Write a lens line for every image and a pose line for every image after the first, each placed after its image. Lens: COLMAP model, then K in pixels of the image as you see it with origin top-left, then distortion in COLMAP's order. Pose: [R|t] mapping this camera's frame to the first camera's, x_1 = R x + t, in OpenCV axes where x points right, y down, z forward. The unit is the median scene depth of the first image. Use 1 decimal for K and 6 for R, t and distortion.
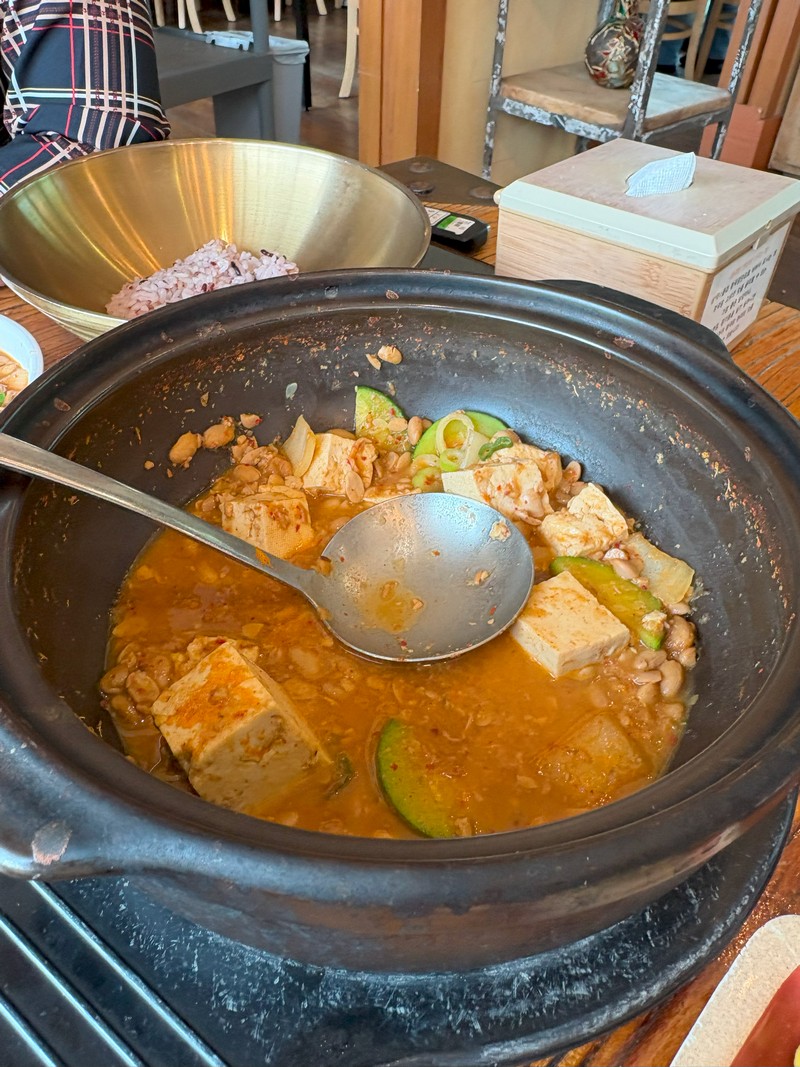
lens RADIAL K [[829.8, 0, 400.0], [0, 829.8, 533.5], [0, 0, 1]] dist [-0.005891, 0.006127]
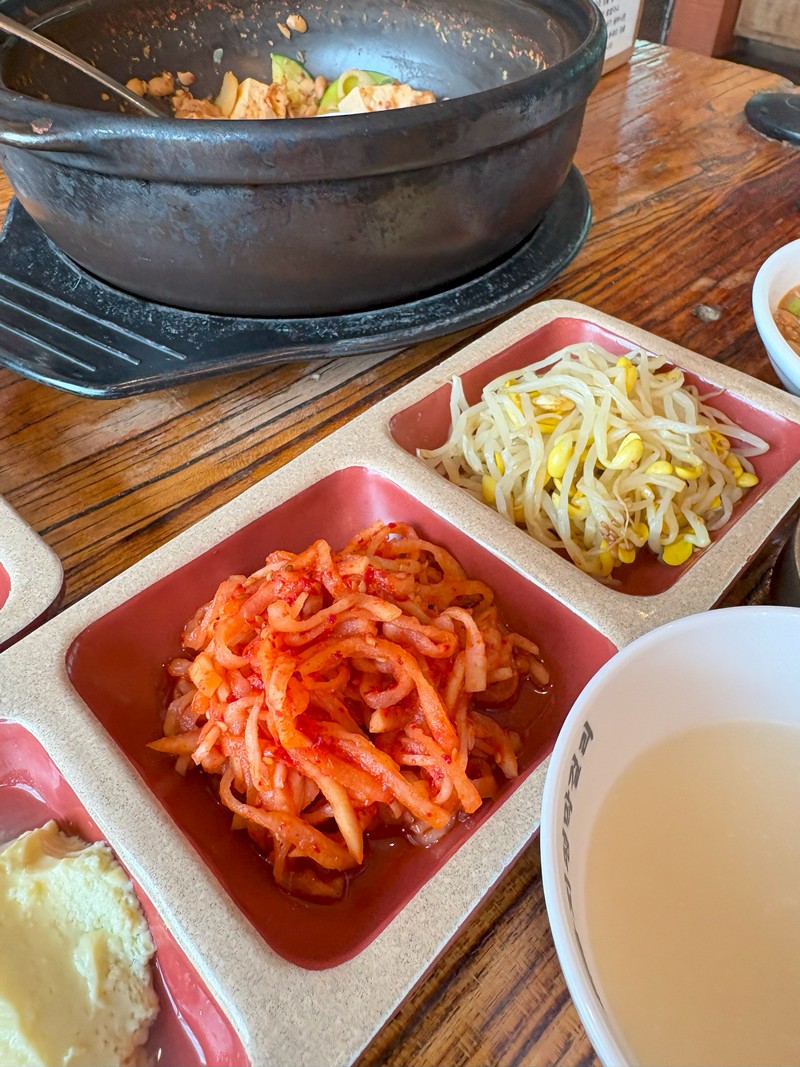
lens RADIAL K [[829.8, 0, 400.0], [0, 829.8, 533.5], [0, 0, 1]] dist [-0.005891, 0.006127]
pose [[0.998931, -0.045403, 0.008724, 0.100253], [0.044473, 0.995208, 0.087083, 0.457786], [-0.012636, -0.086602, 0.996163, -0.308208]]
